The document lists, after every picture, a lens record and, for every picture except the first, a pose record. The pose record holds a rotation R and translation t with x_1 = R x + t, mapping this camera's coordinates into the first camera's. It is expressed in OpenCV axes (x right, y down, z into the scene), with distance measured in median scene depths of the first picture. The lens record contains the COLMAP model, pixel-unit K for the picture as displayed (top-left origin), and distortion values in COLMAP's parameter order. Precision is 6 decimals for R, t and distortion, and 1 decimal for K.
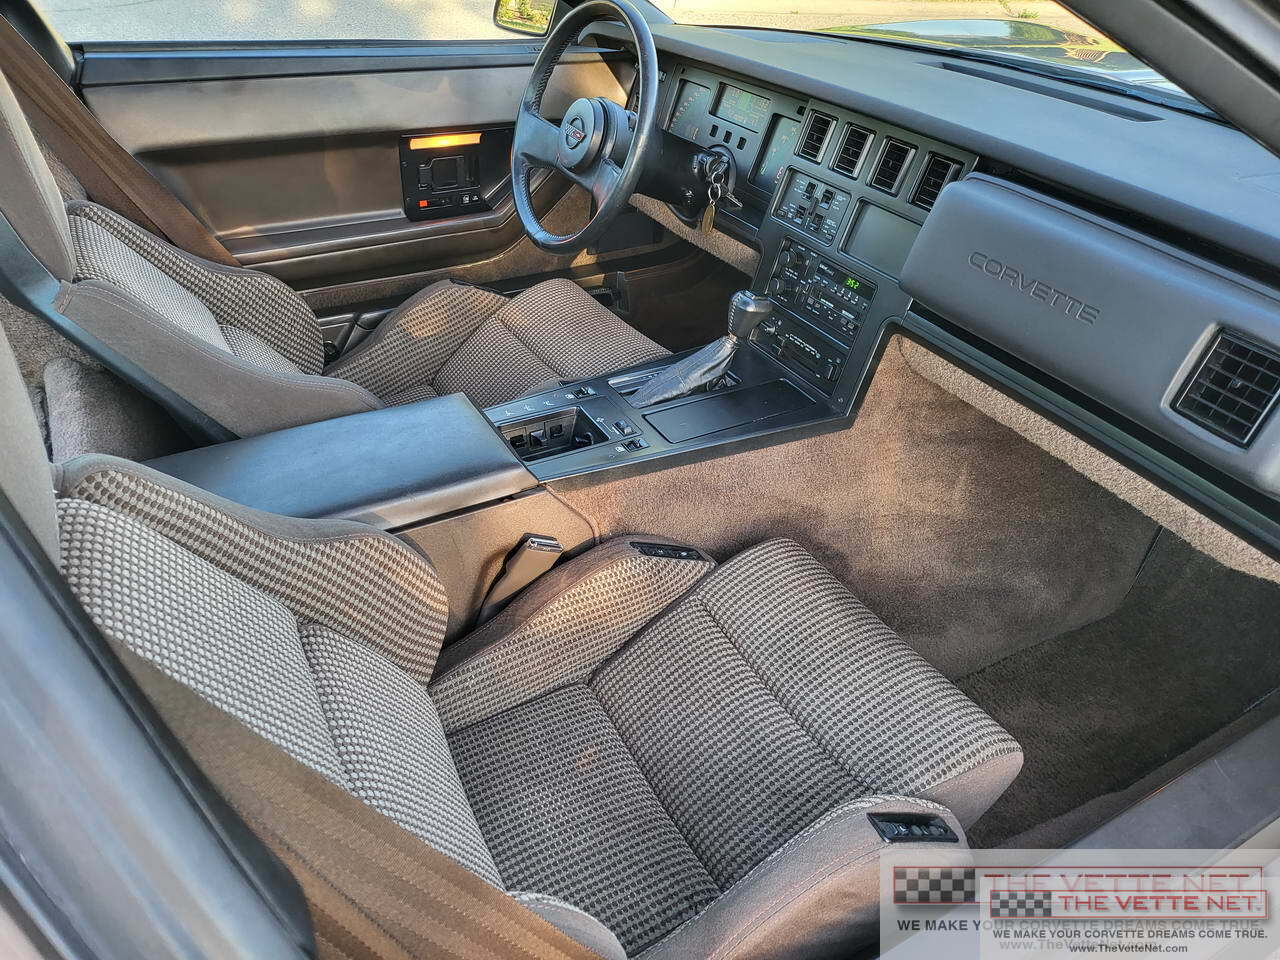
lens RADIAL K [[911.7, 0, 640.4], [0, 911.7, 497.0], [0, 0, 1]] dist [0.054853, -0.055924]
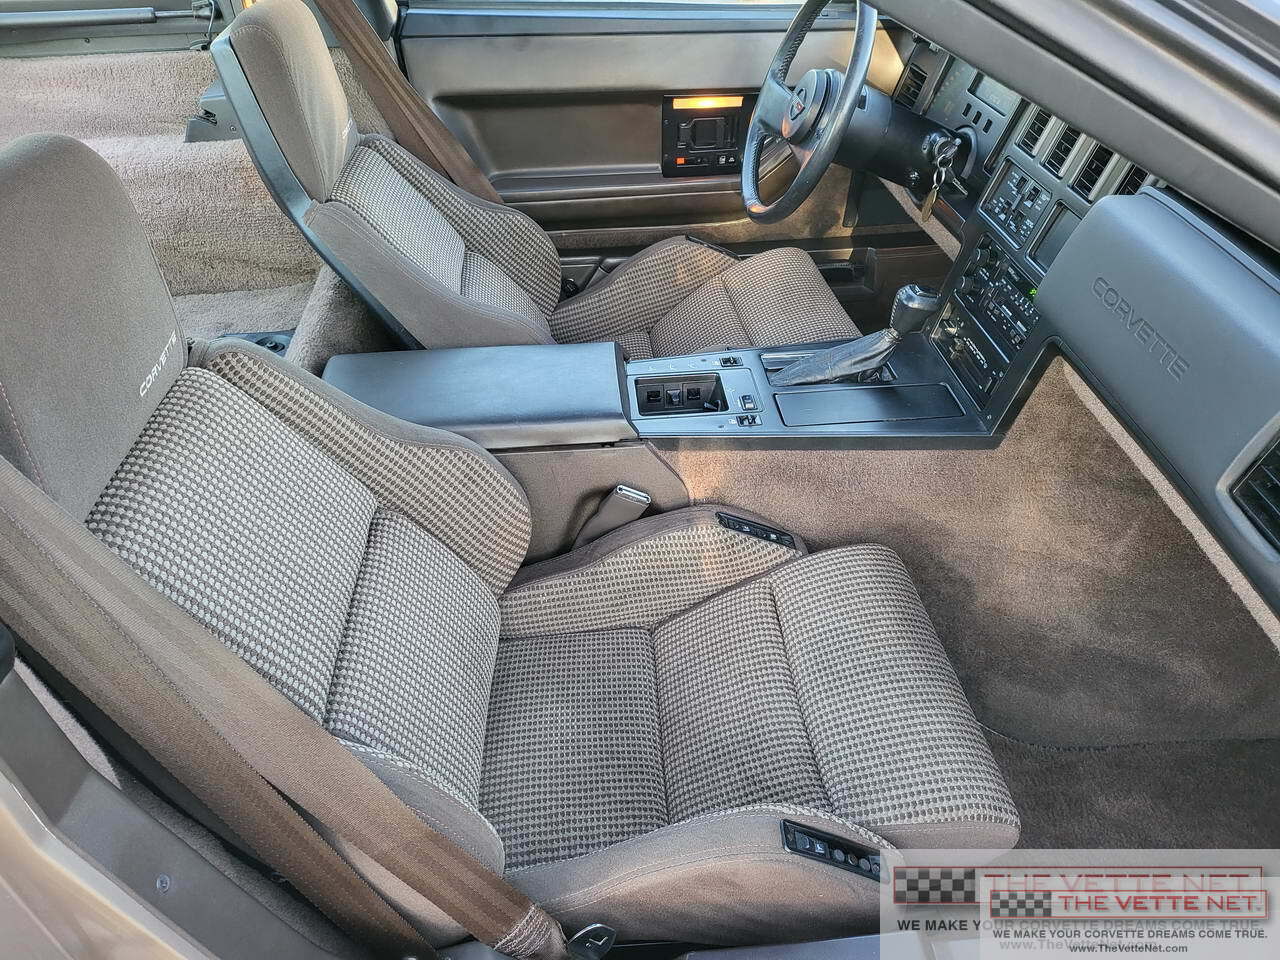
lens RADIAL K [[911.7, 0, 640.4], [0, 911.7, 497.0], [0, 0, 1]] dist [0.054853, -0.055924]
pose [[0.903037, 0.225338, -0.365716, 0.257658], [-0.207605, 0.974275, 0.087680, -0.035397], [0.376065, -0.003254, 0.926587, 0.008282]]
